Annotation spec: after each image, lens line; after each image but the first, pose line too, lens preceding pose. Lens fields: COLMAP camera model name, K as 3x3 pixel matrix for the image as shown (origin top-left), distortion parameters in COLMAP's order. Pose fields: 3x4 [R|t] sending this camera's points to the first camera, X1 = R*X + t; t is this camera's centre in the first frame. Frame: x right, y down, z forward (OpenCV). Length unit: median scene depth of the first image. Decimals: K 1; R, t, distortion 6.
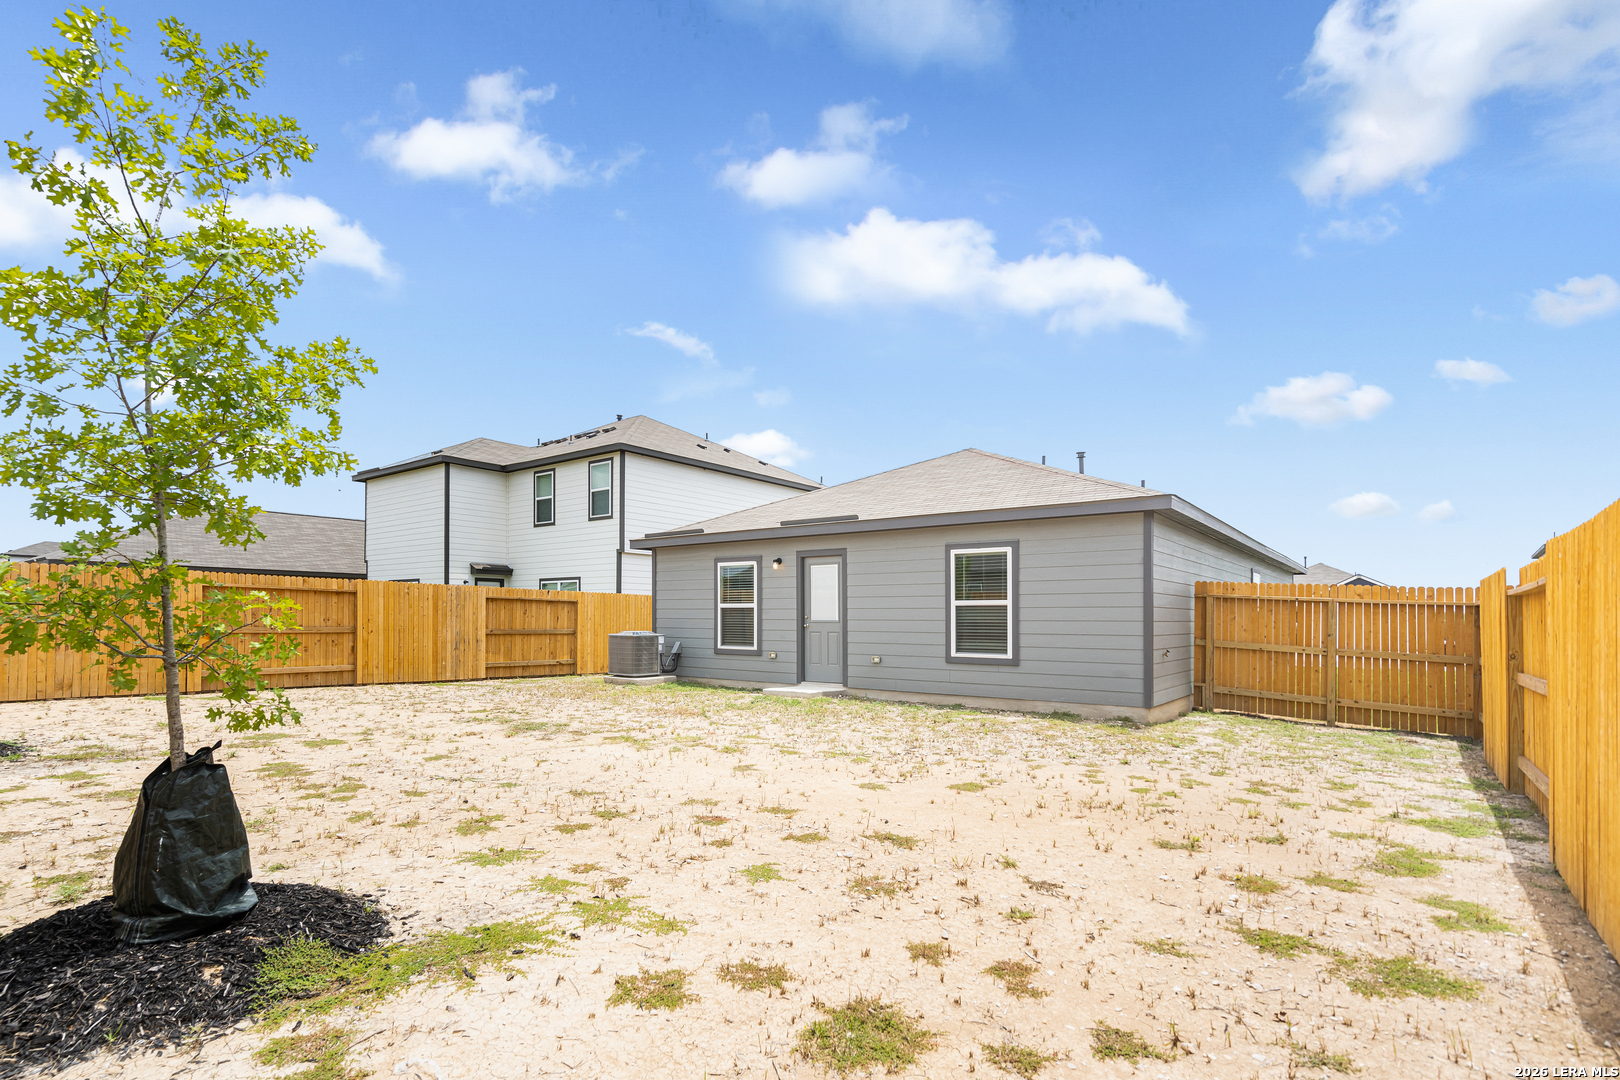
lens RADIAL K [[777.4, 0, 795.6], [0, 777.4, 610.2], [0, 0, 1]] dist [-0.000496, -0.000227]
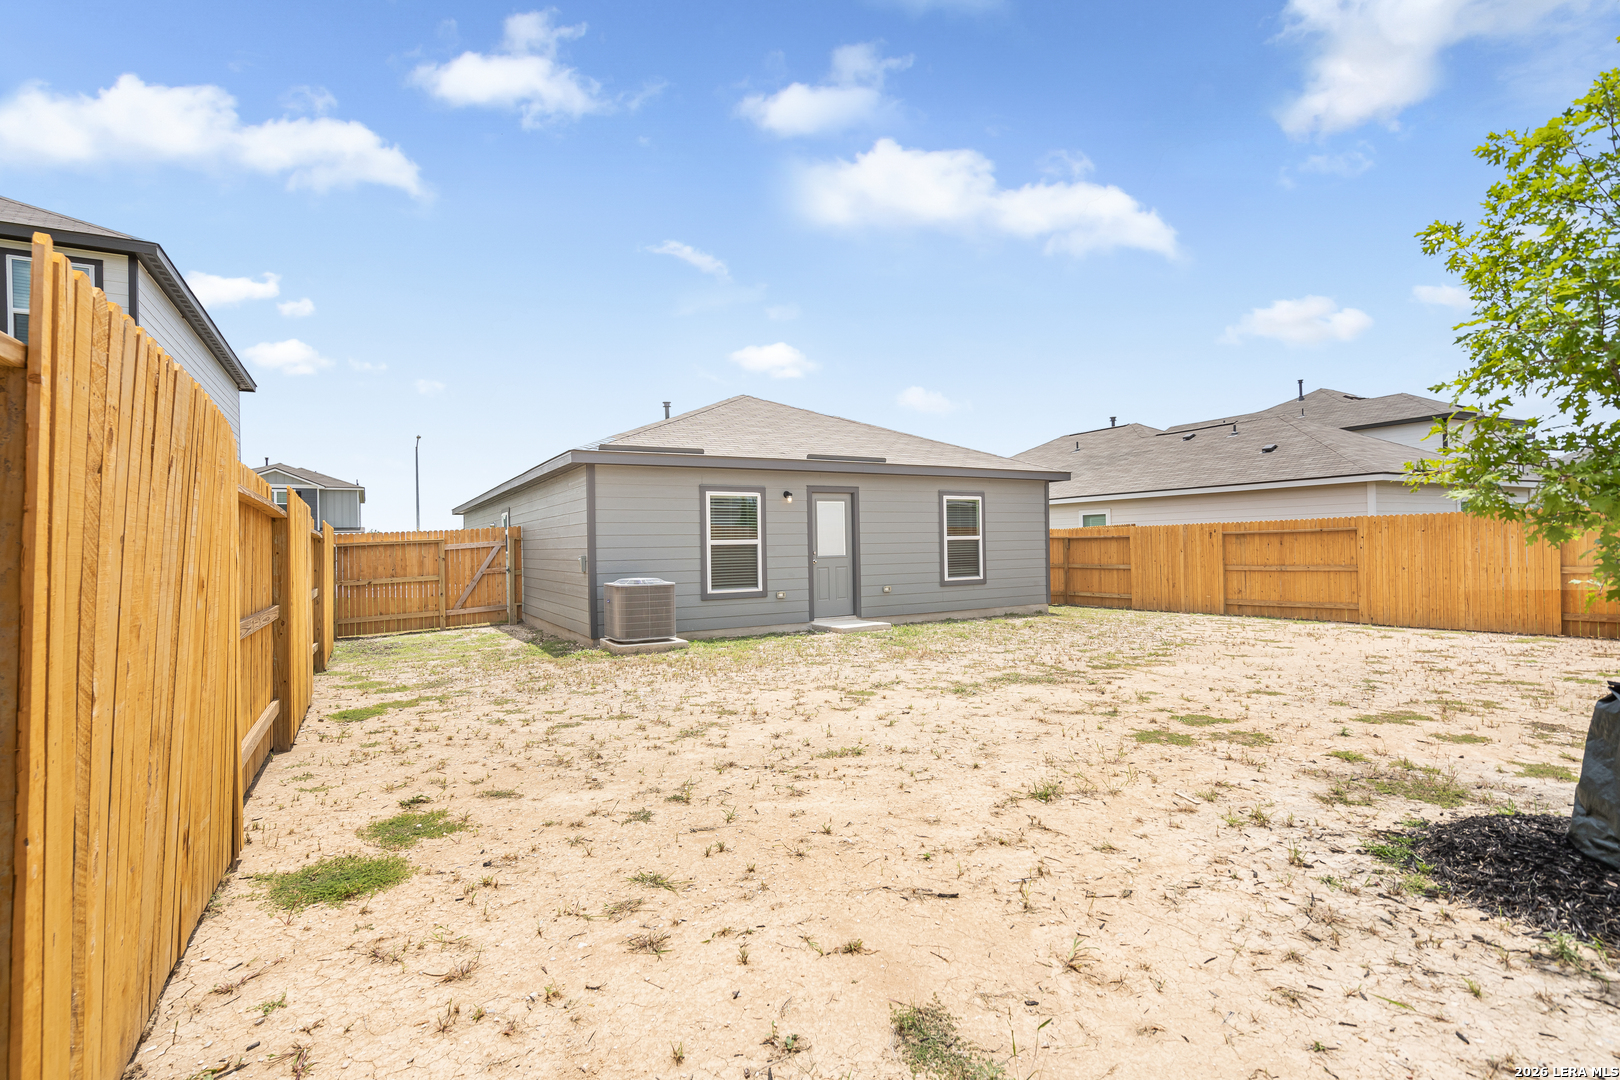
lens RADIAL K [[753.3, 0, 802.3], [0, 753.3, 529.1], [0, 0, 1]] dist [-0.000334, -0.000388]
pose [[0.390704, 0.006886, 0.920490, -0.843326], [0.011738, 0.999853, -0.012462, -0.009397], [-0.920441, 0.015673, 0.390566, 0.615989]]
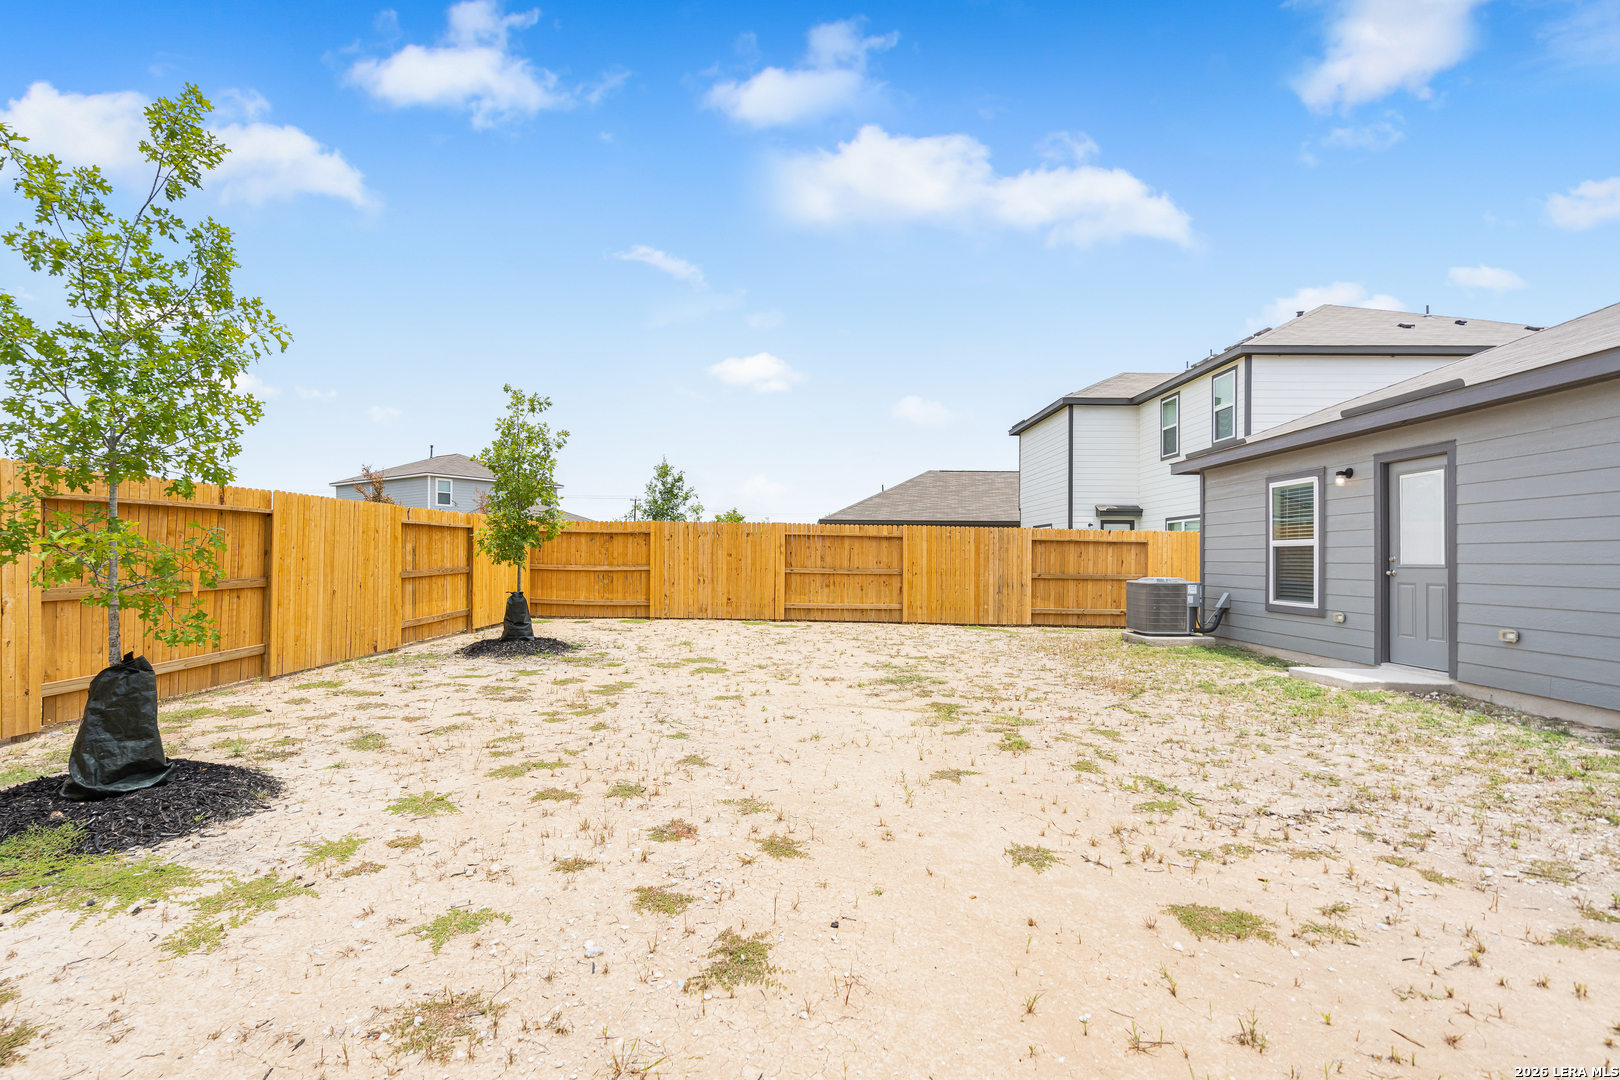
lens RADIAL K [[767.9, 0, 805.1], [0, 767.9, 541.6], [0, 0, 1]] dist [-0.002906, 0.000429]
pose [[0.611421, -0.019977, -0.791053, 0.203606], [0.005203, 0.999761, -0.021226, 0.005264], [0.791288, 0.008862, 0.611379, 0.246531]]
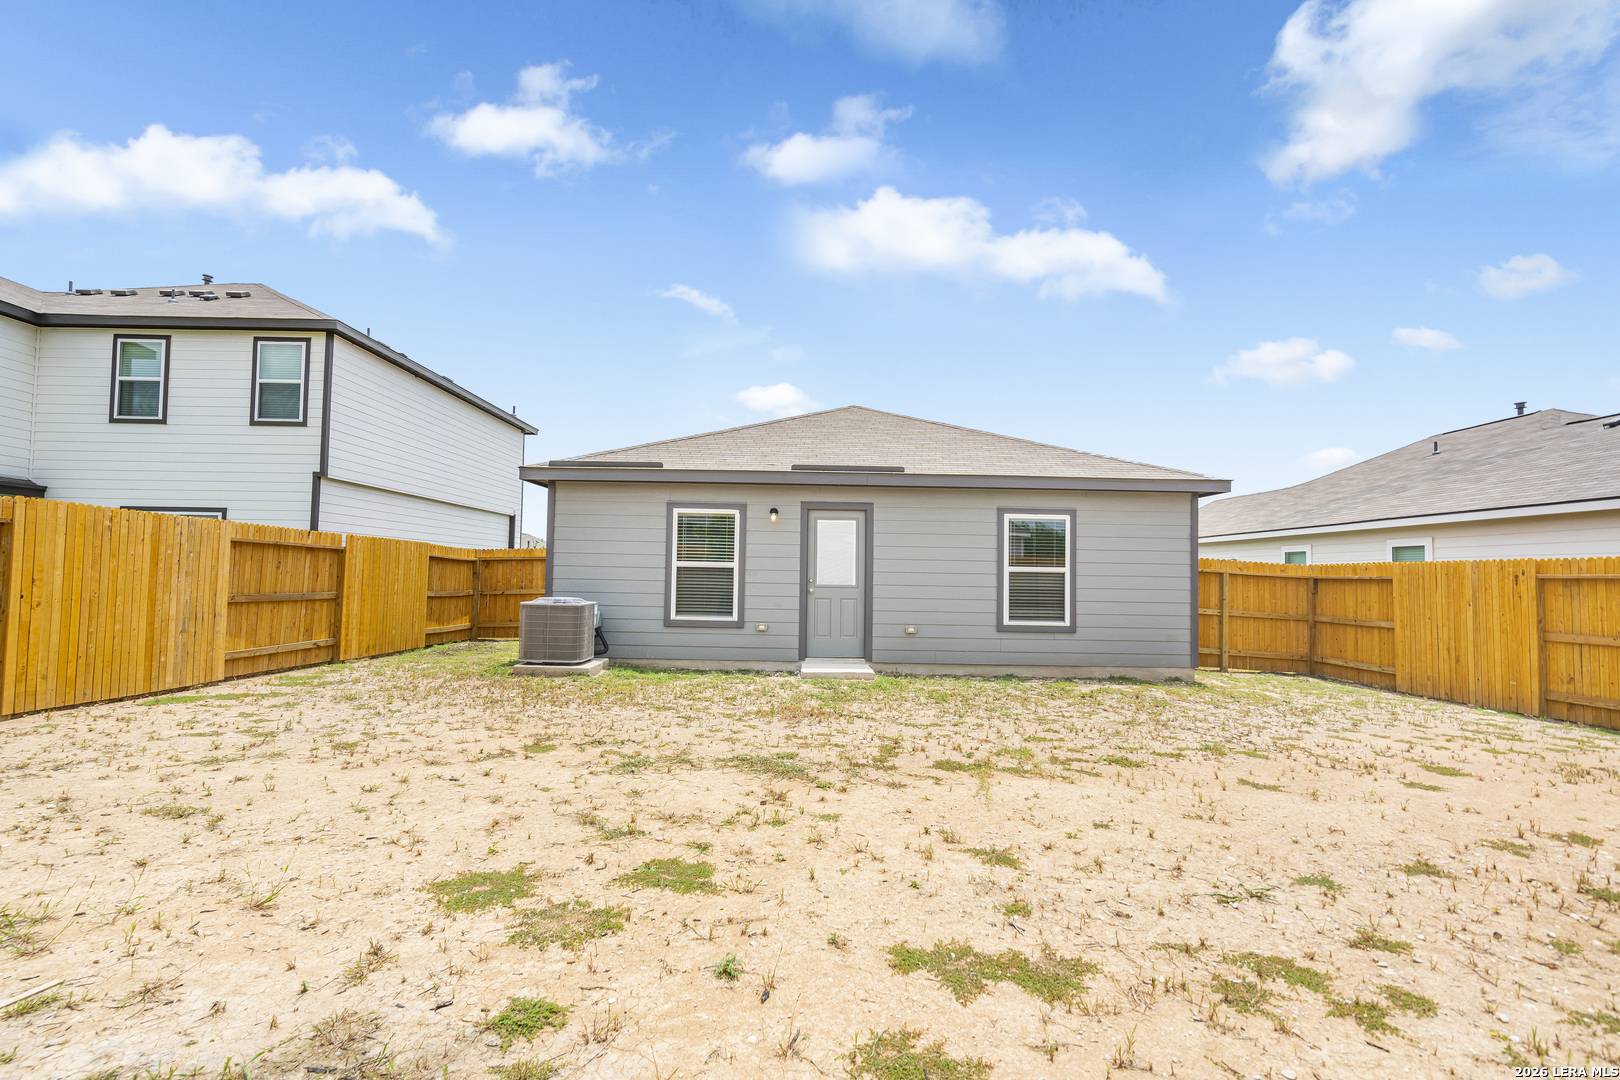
lens RADIAL K [[753.3, 0, 802.3], [0, 753.3, 529.1], [0, 0, 1]] dist [-0.000334, -0.000388]
pose [[0.792452, 0.045895, 0.608205, -0.474504], [-0.020274, 0.998596, -0.048938, -0.006436], [-0.609597, 0.026451, 0.792270, 0.345057]]
